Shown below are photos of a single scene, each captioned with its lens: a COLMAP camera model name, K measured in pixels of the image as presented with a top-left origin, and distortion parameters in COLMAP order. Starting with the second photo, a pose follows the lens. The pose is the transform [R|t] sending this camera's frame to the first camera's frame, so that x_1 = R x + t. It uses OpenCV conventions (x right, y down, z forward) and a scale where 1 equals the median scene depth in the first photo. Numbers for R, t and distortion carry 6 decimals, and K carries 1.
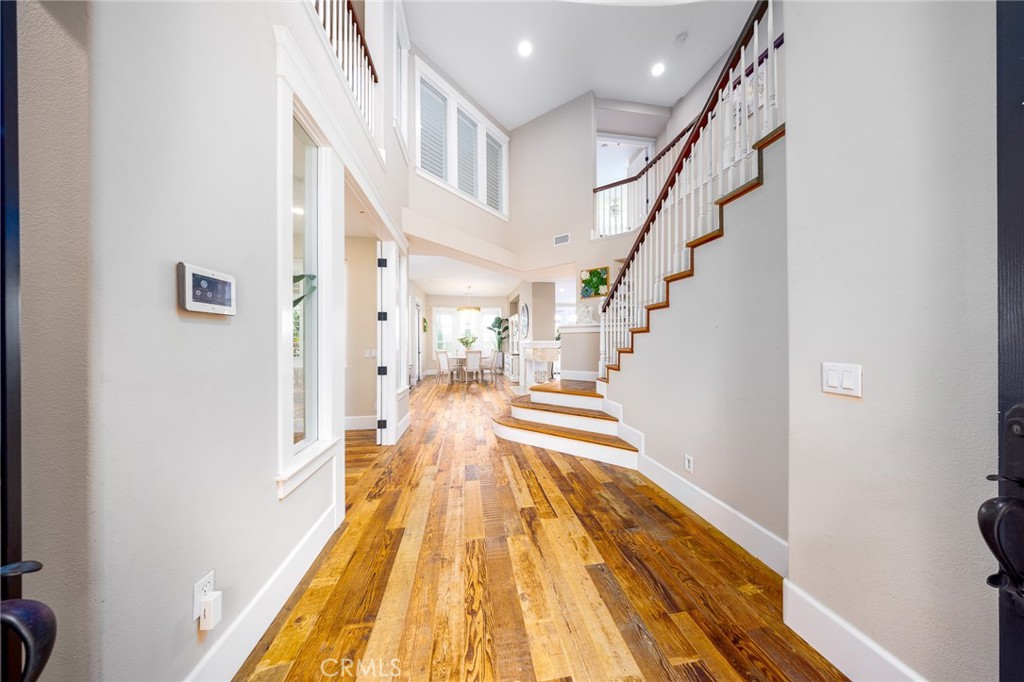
lens RADIAL K [[297.8, 0, 513.4], [0, 297.8, 343.1], [0, 0, 1]] dist [-0.000408, -0.000434]
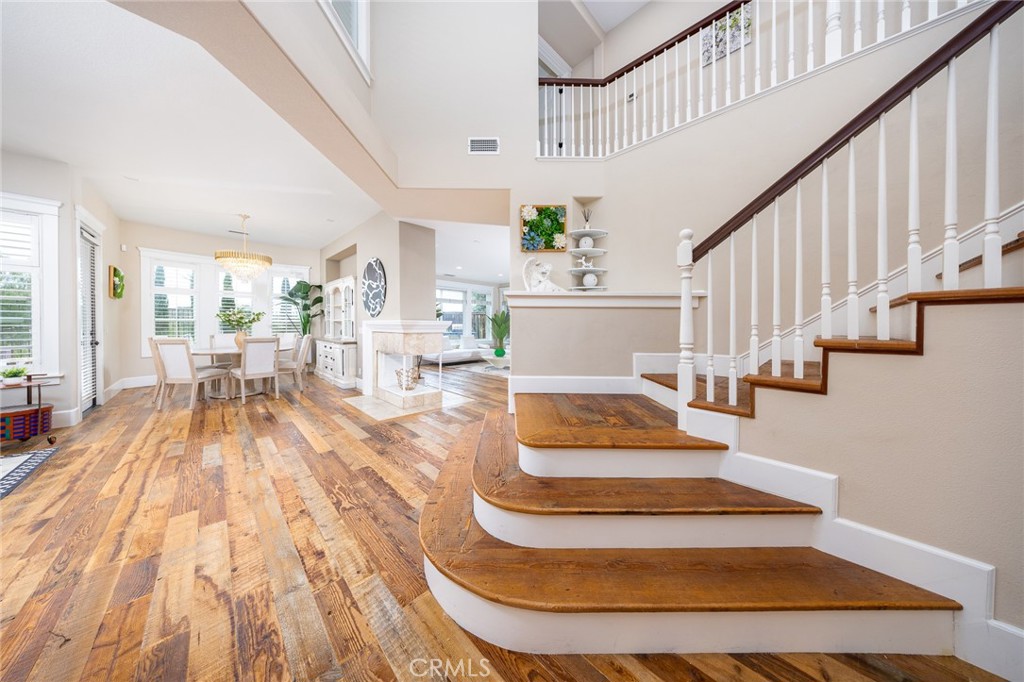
lens RADIAL K [[297.8, 0, 503.8], [0, 297.8, 325.4], [0, 0, 1]] dist [-0.000408, -0.000434]
pose [[0.811361, 0.004101, 0.584531, -0.087506], [-0.007438, 0.999967, 0.003308, -0.001309], [-0.584498, -0.007032, 0.811365, 0.309549]]
